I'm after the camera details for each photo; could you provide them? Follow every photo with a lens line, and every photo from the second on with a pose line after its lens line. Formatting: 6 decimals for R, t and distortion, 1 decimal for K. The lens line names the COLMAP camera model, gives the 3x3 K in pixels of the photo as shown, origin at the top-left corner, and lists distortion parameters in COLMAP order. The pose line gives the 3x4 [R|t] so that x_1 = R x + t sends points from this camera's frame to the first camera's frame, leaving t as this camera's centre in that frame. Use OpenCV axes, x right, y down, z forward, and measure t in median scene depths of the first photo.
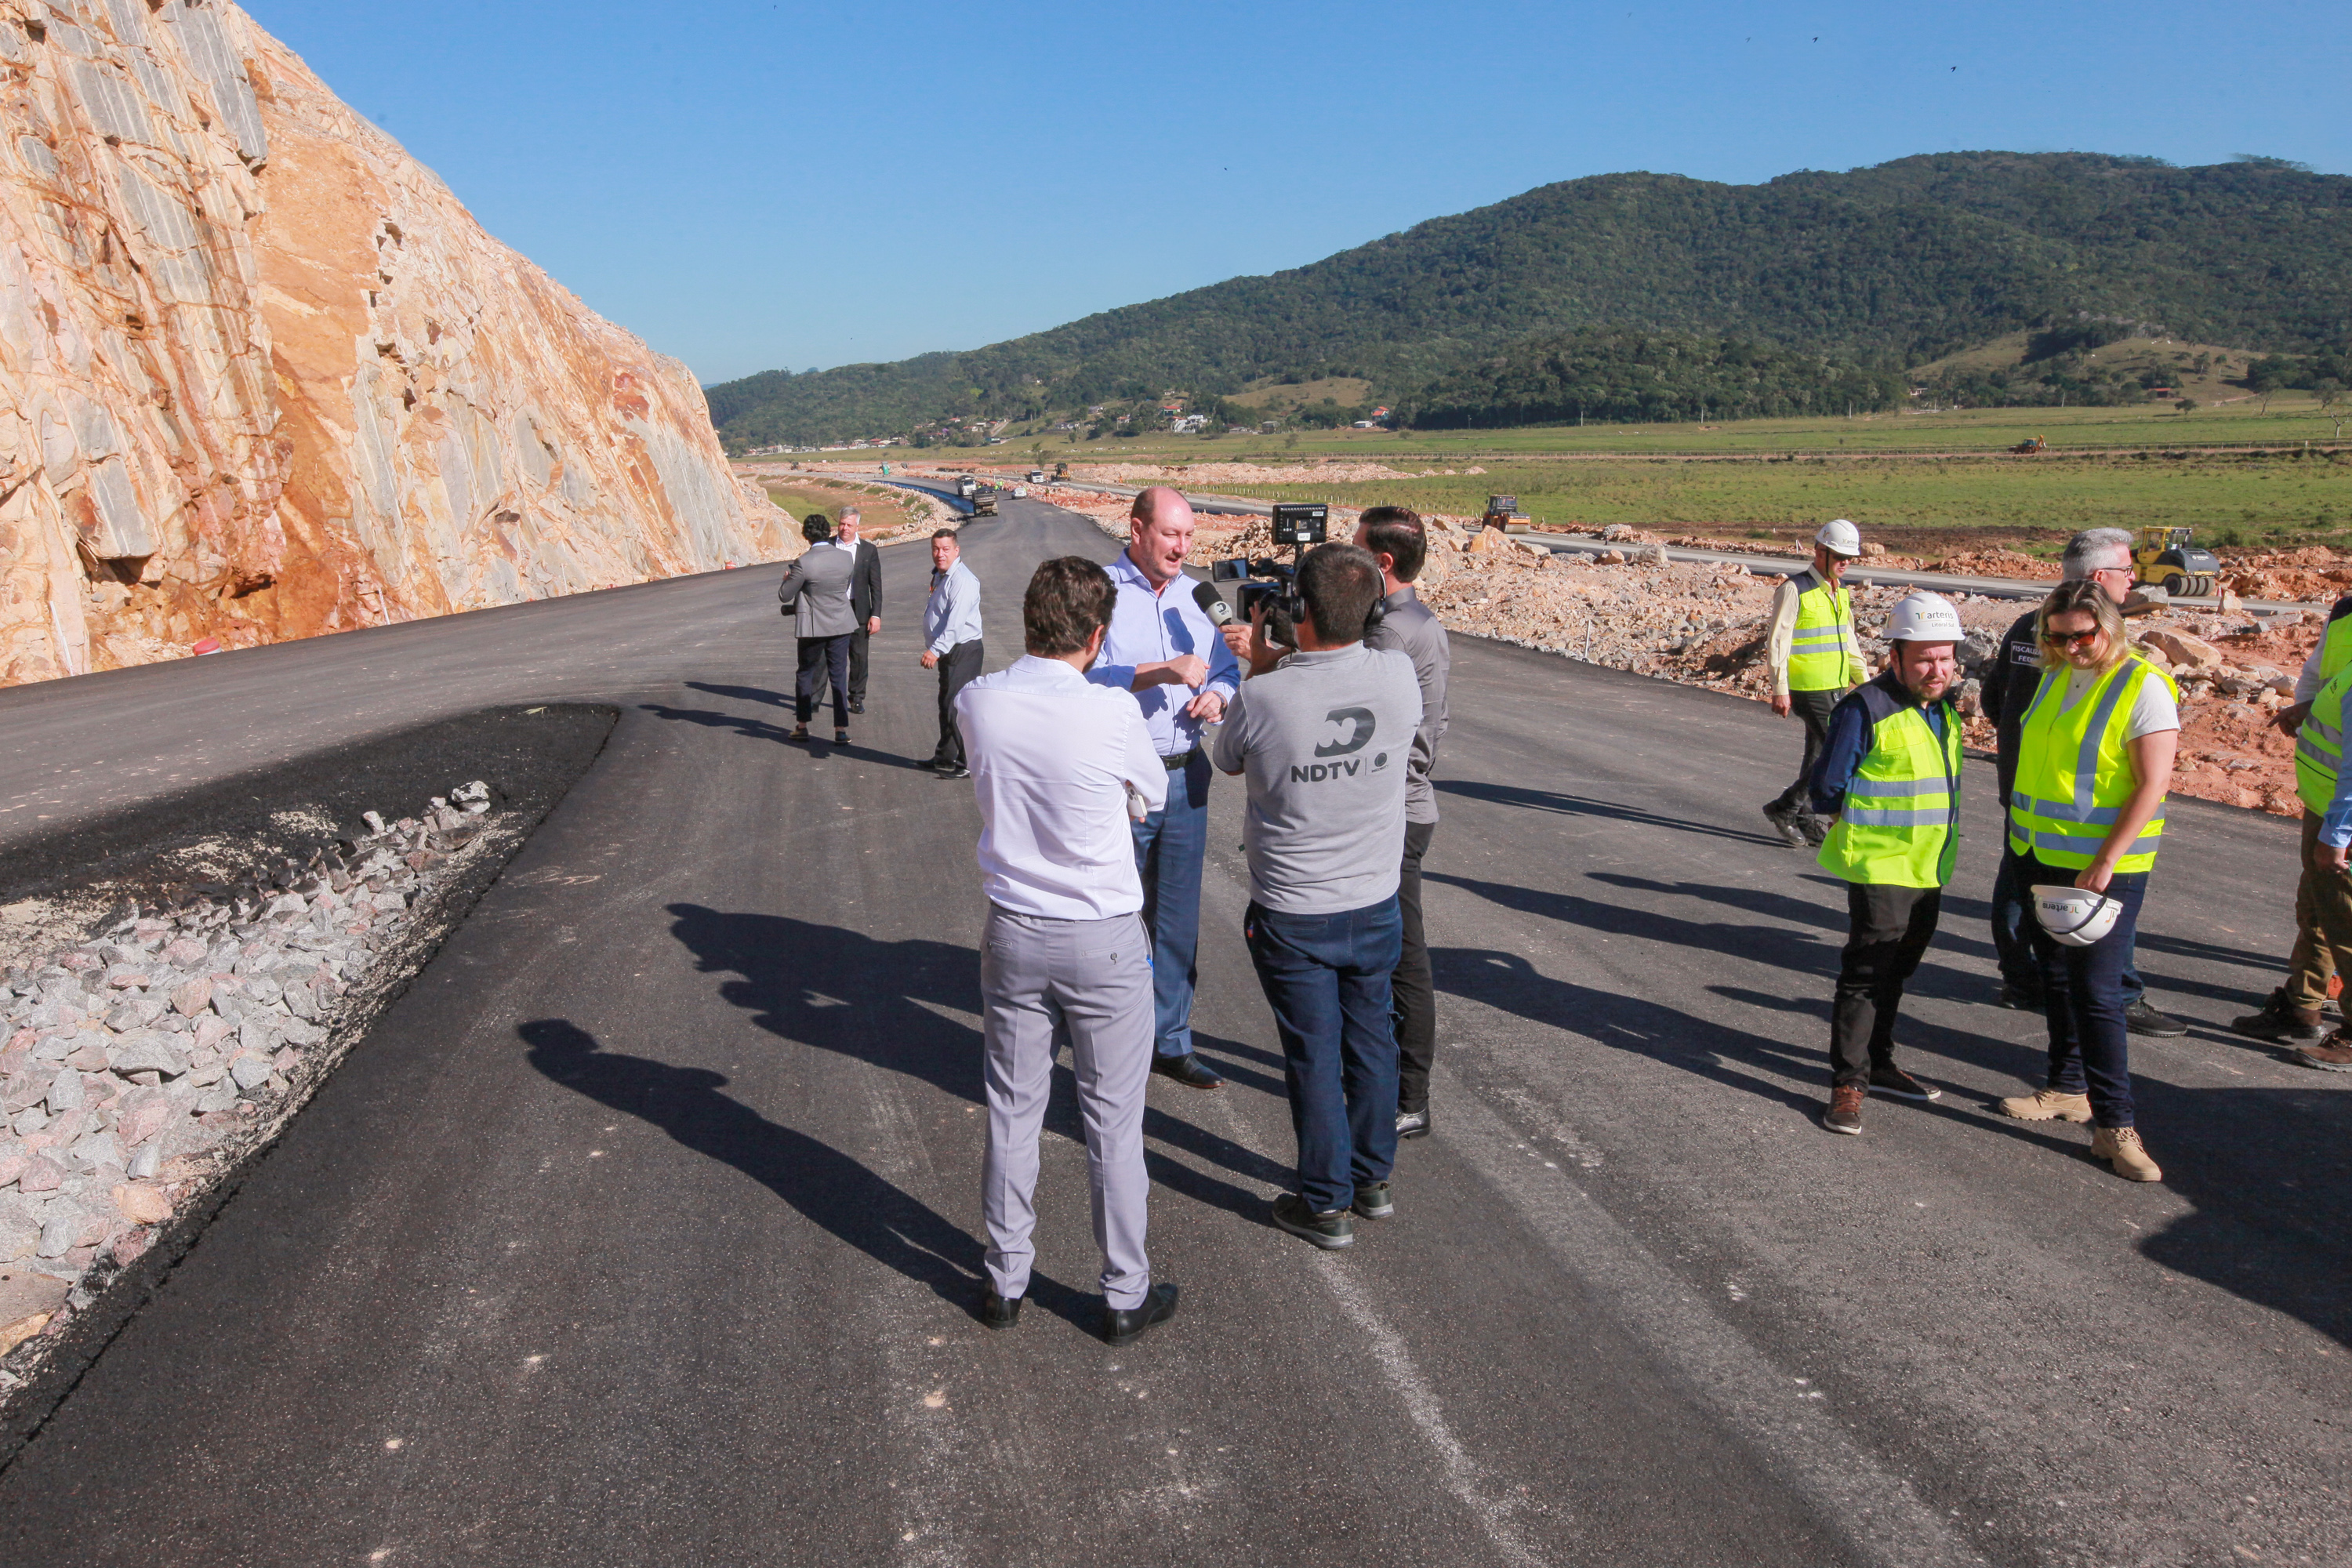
lens RADIAL K [[2110.1, 0, 1176.0], [0, 2110.1, 784.0], [0, 0, 1]] dist [-0.043744, 0.215989]
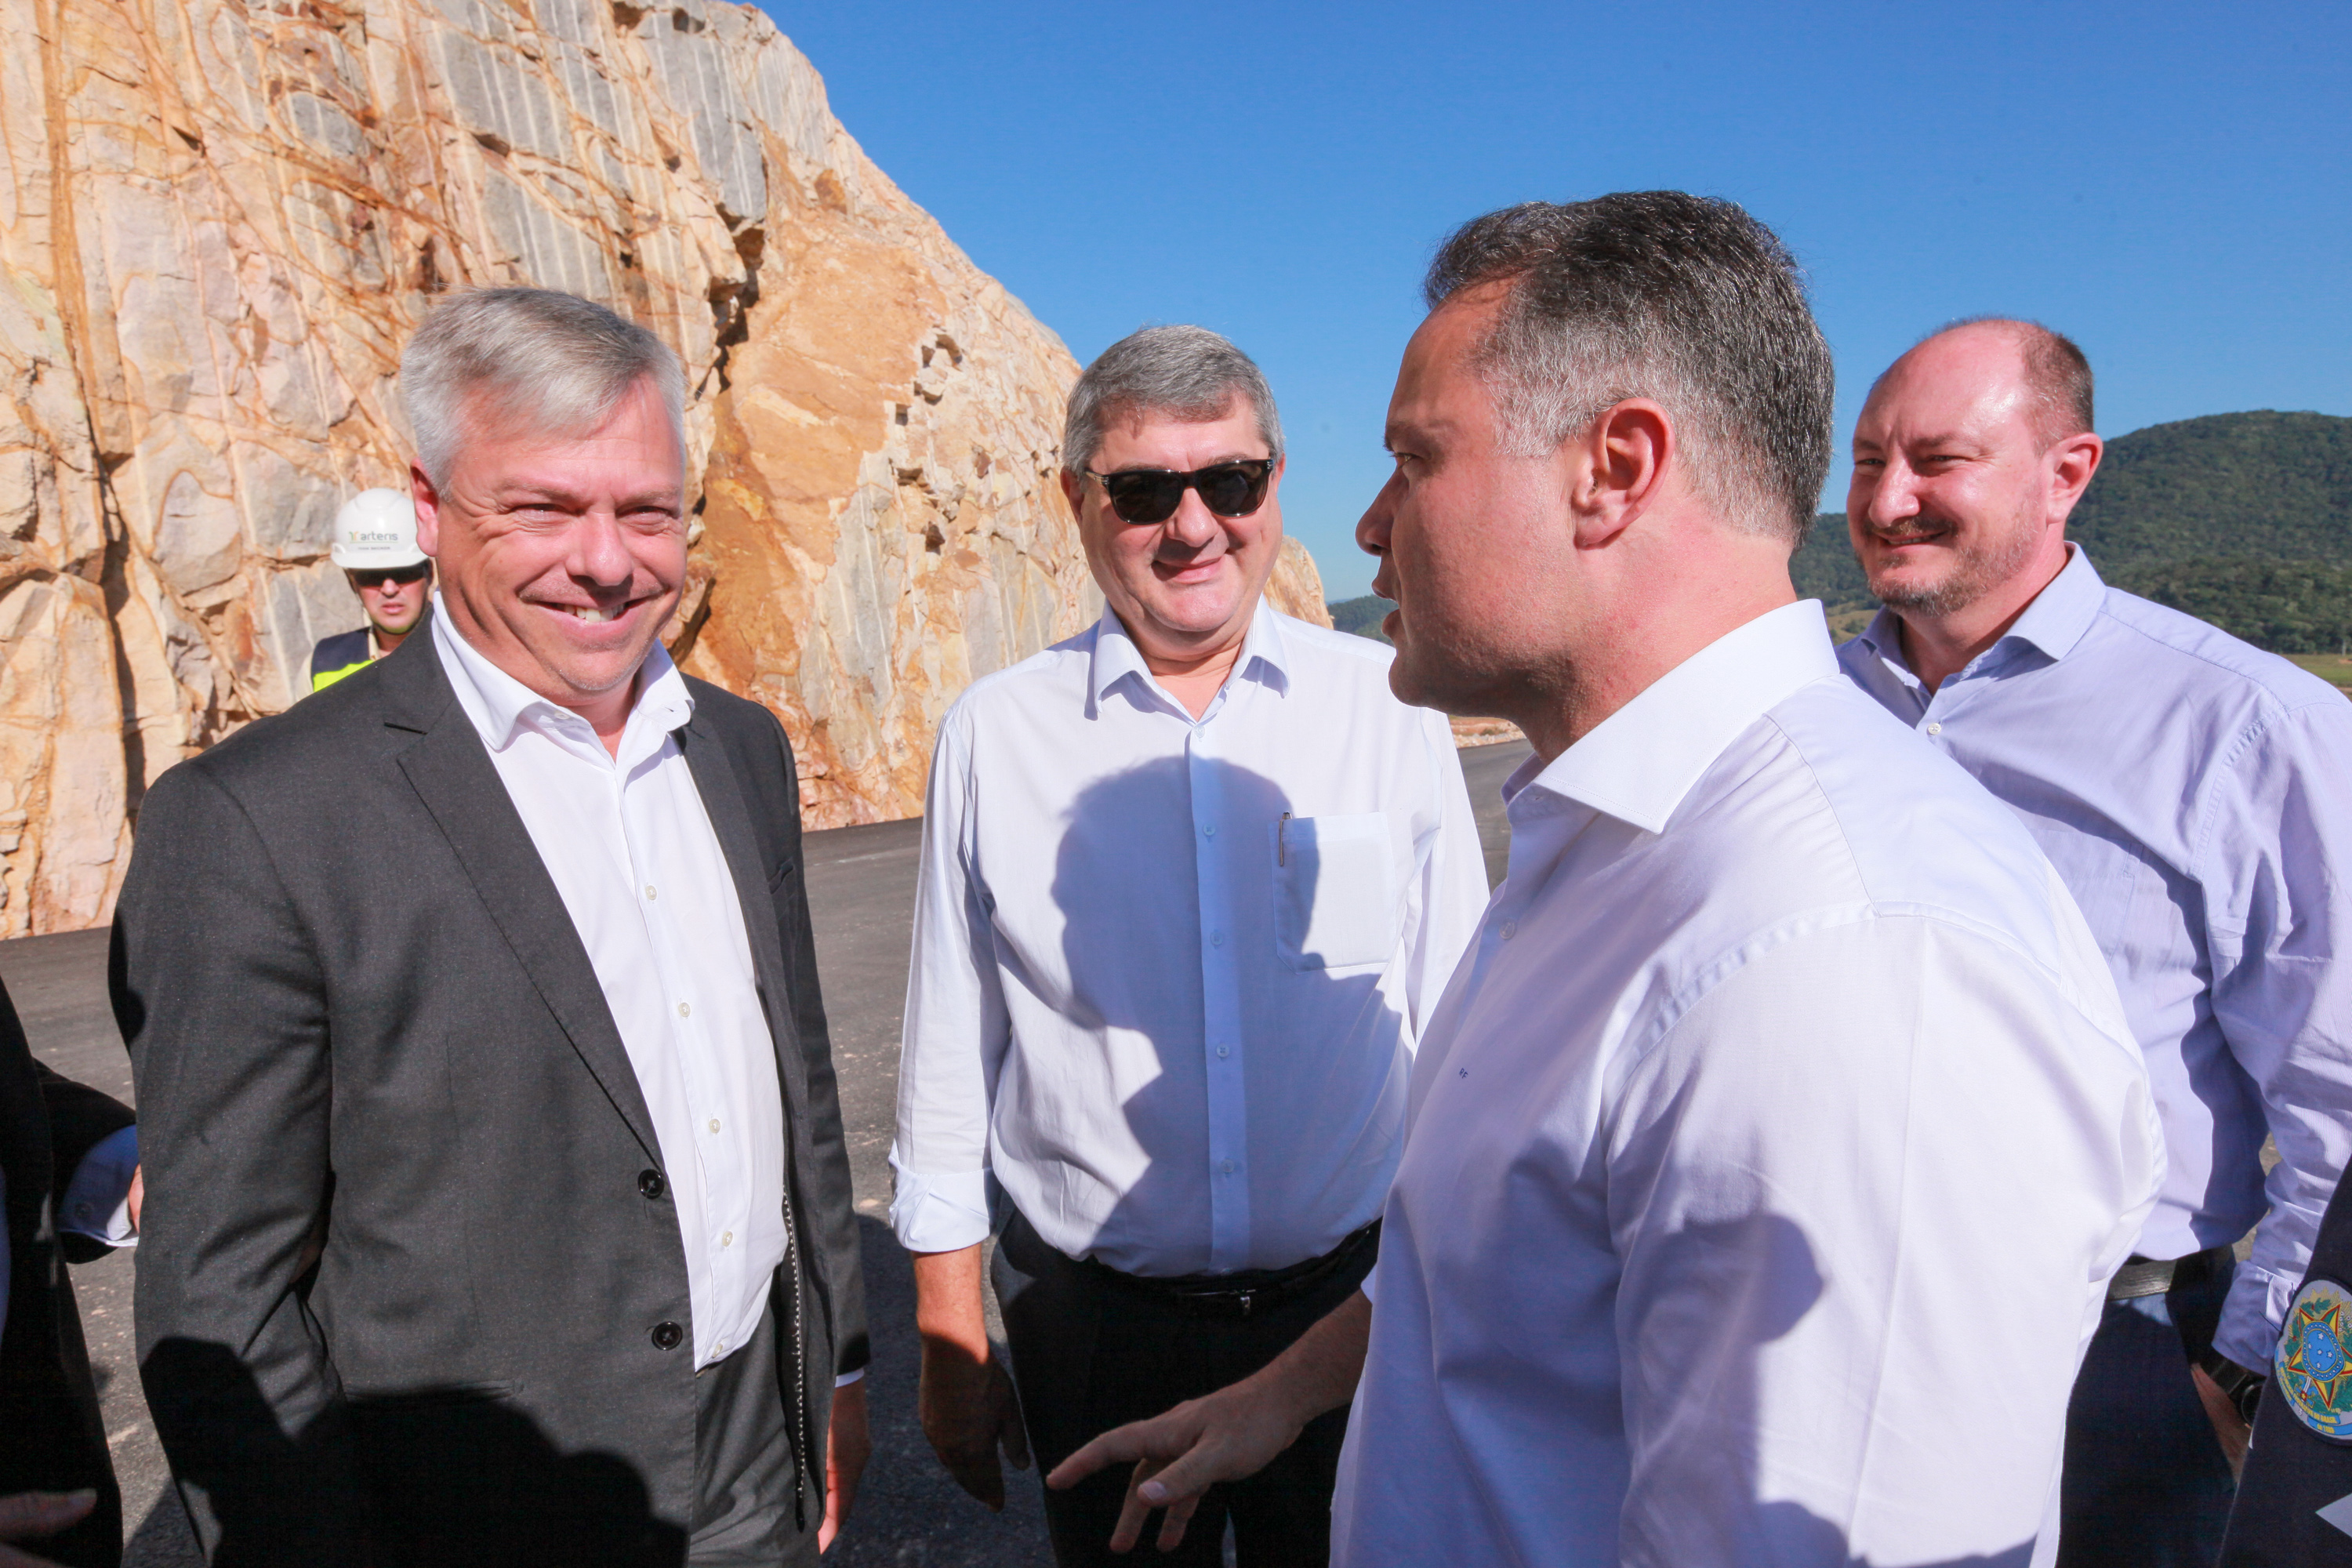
lens RADIAL K [[1069.5, 0, 1258.6], [0, 1069.5, 733.2], [0, 0, 1]] dist [-0.001070, 0.013672]
pose [[0.945834, 0.049361, -0.320878, -0.068141], [-0.084555, 0.991717, -0.096682, -0.048579], [0.313447, 0.118577, 0.942173, 0.406193]]
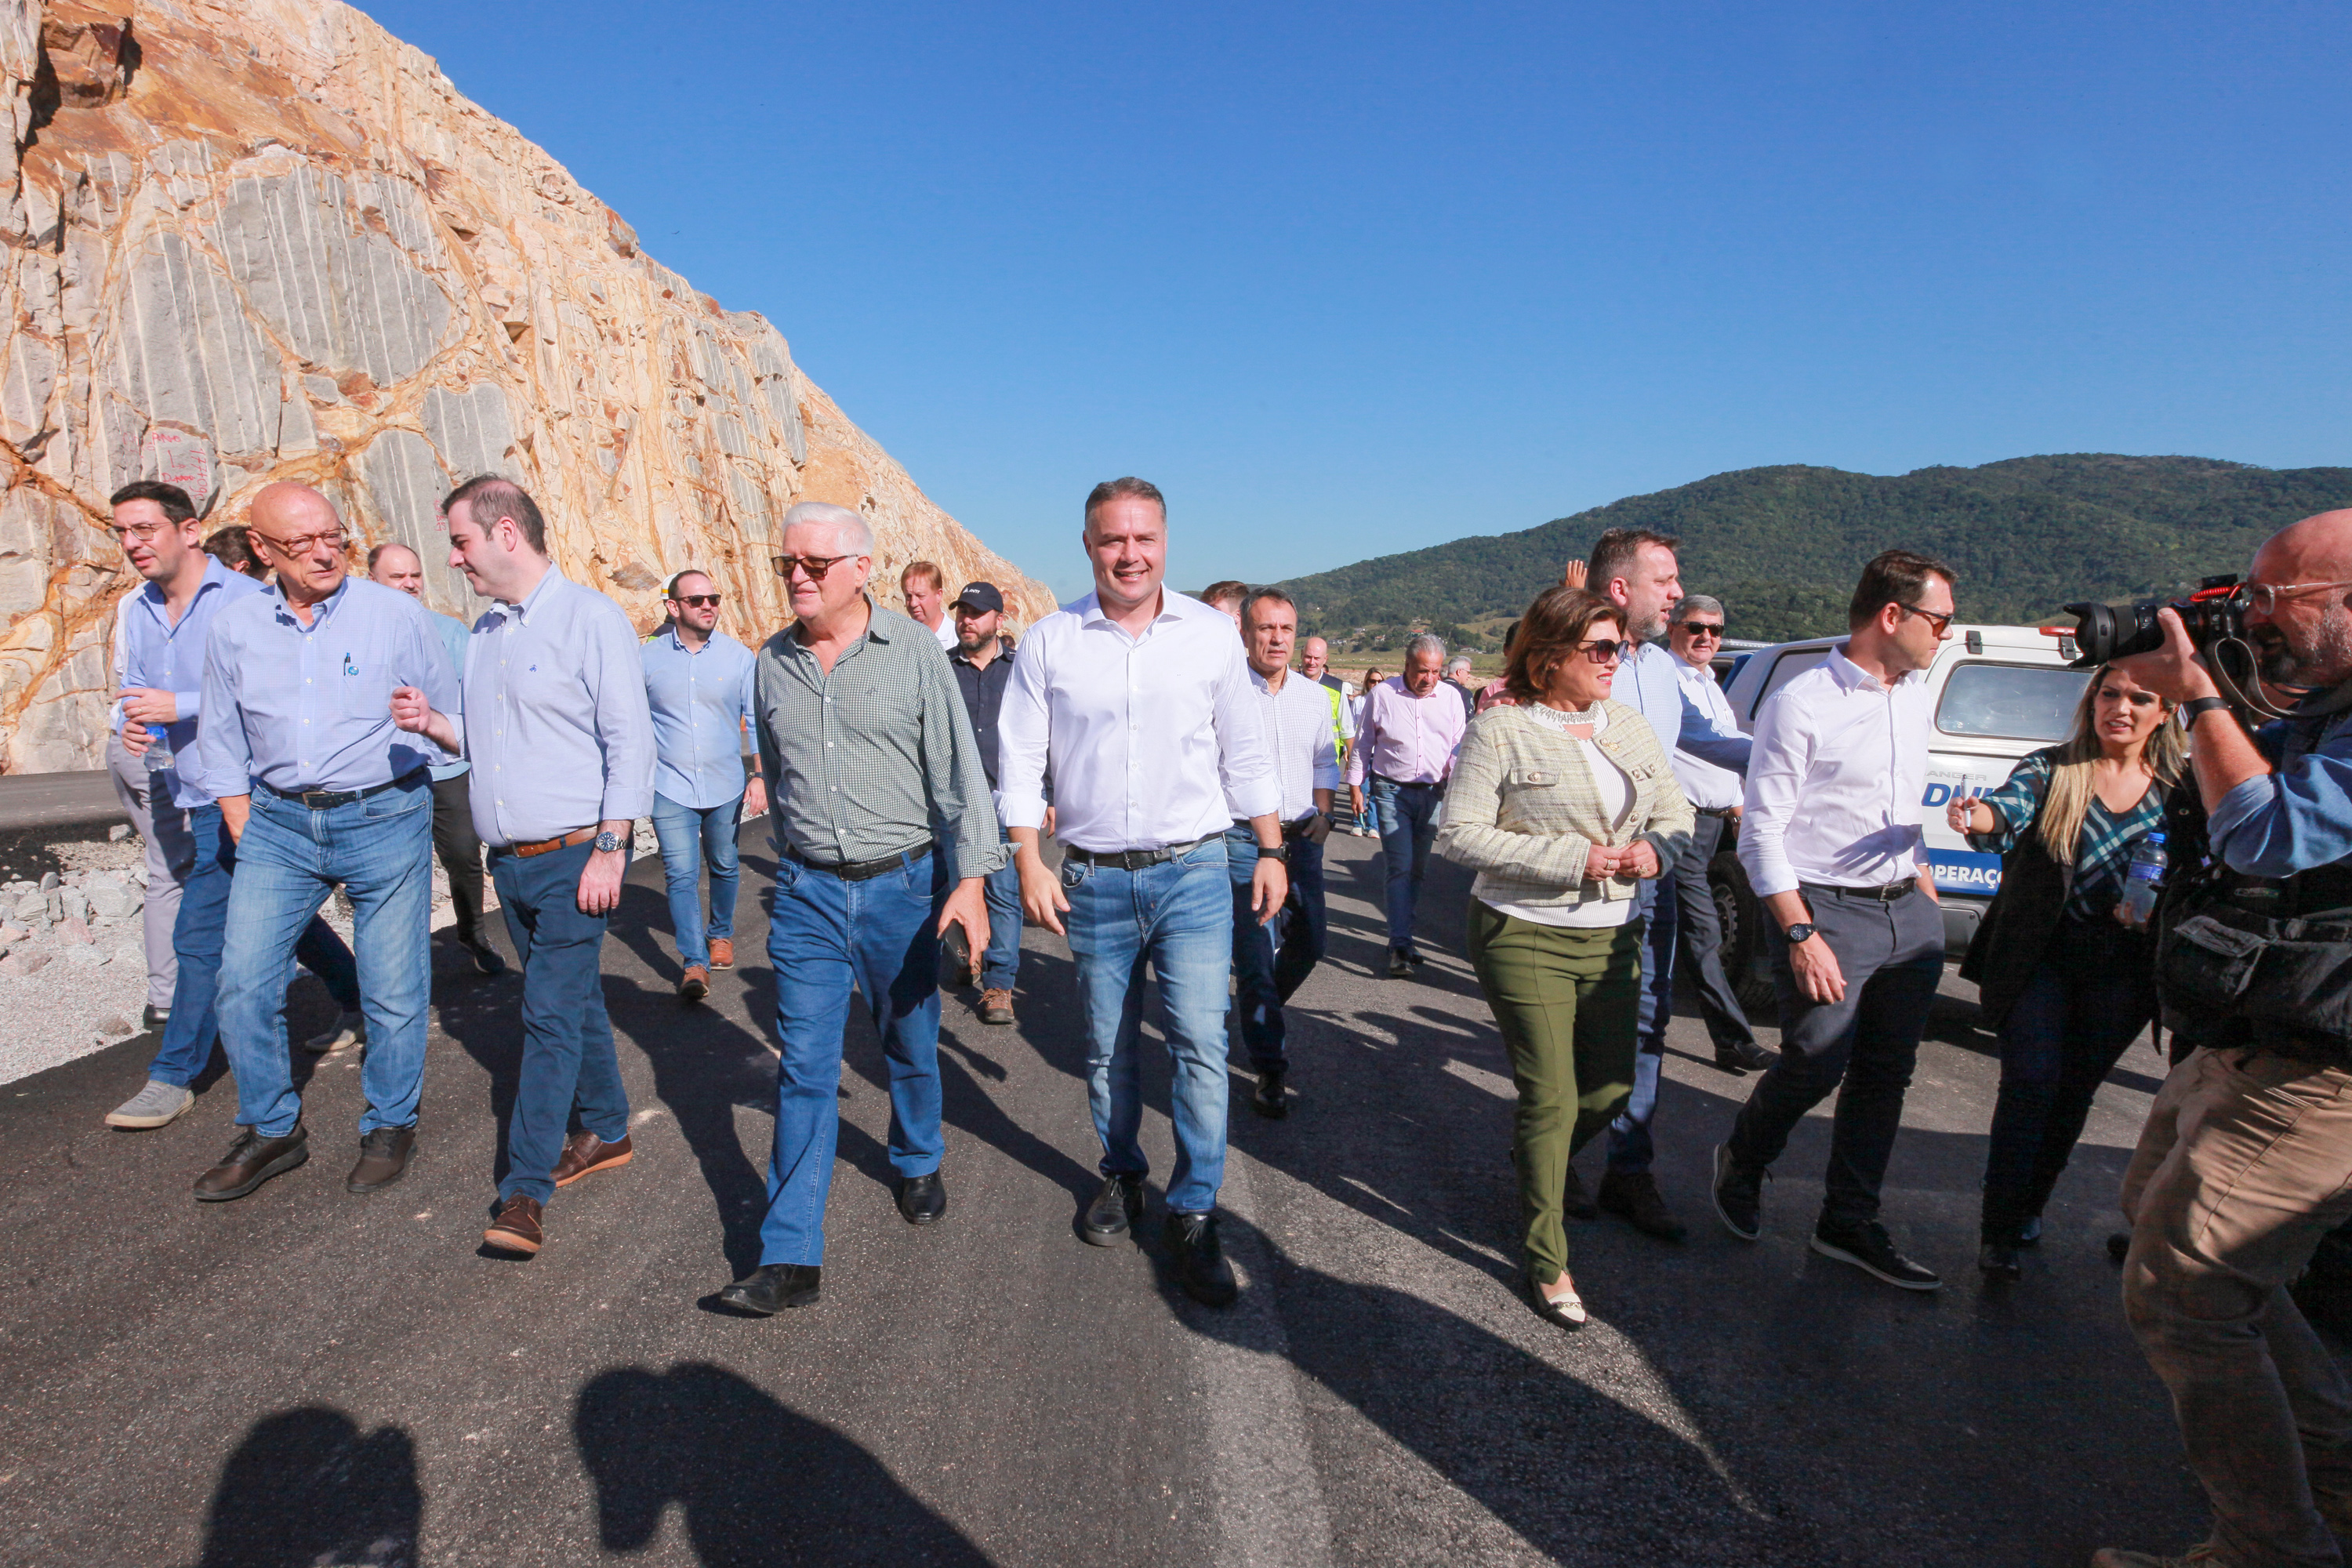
lens RADIAL K [[2110.1, 0, 1176.0], [0, 2110.1, 784.0], [0, 0, 1]] dist [-0.043744, 0.215989]
pose [[0.977319, 0.050265, -0.205722, 0.132794], [-0.072668, 0.992040, -0.102835, 0.068476], [0.198916, 0.115452, 0.973192, -0.331837]]
